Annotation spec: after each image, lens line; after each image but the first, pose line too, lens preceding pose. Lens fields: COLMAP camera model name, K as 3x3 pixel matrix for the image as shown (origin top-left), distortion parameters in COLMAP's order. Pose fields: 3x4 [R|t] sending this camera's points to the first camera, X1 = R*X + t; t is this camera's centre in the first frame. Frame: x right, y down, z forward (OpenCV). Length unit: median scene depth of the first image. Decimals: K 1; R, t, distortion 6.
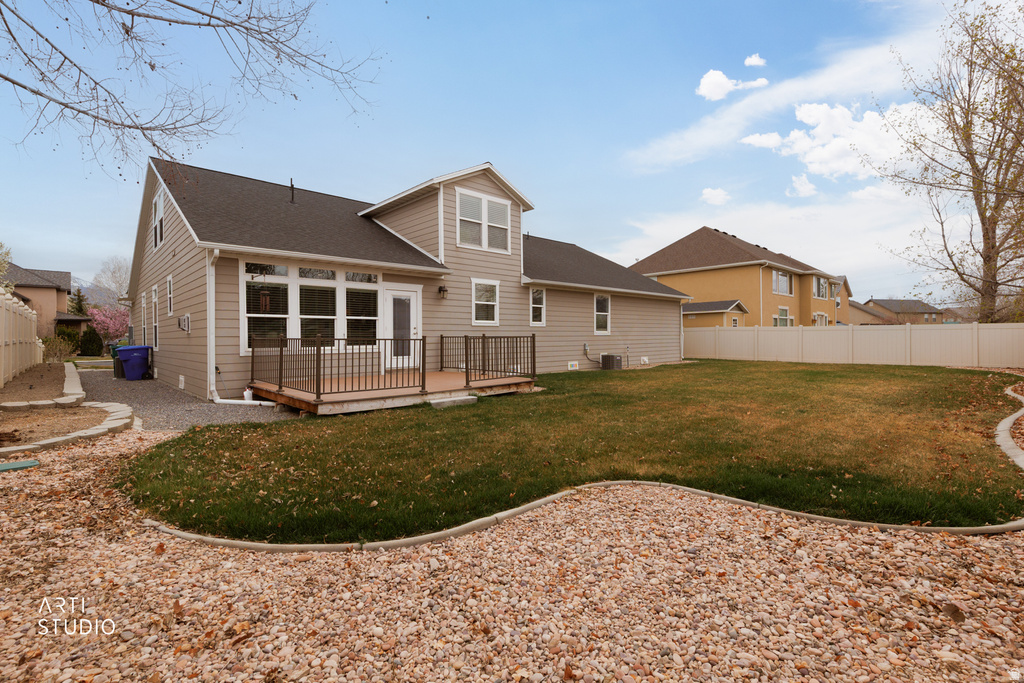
lens RADIAL K [[464.3, 0, 515.2], [0, 464.3, 339.4], [0, 0, 1]] dist [-0.000309, 0.000002]
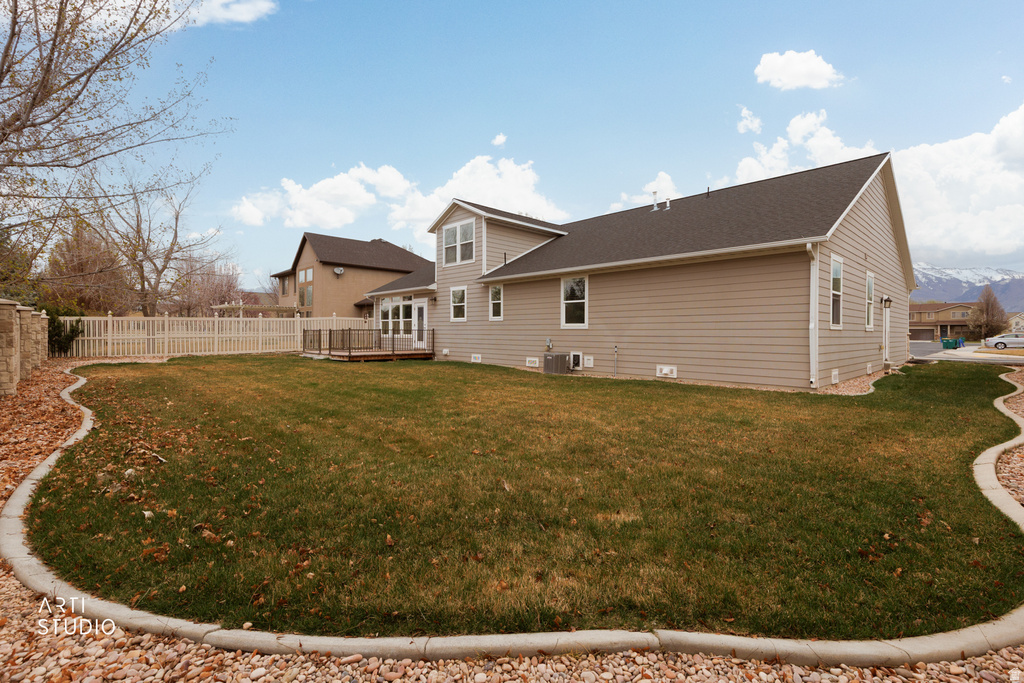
lens RADIAL K [[464.3, 0, 515.4], [0, 464.3, 334.7], [0, 0, 1]] dist [-0.000309, 0.000002]
pose [[-0.000857, 0.013693, -0.999906, 1.231652], [-0.008732, 0.999868, 0.013700, -0.012006], [0.999962, 0.008743, -0.000737, 1.141595]]
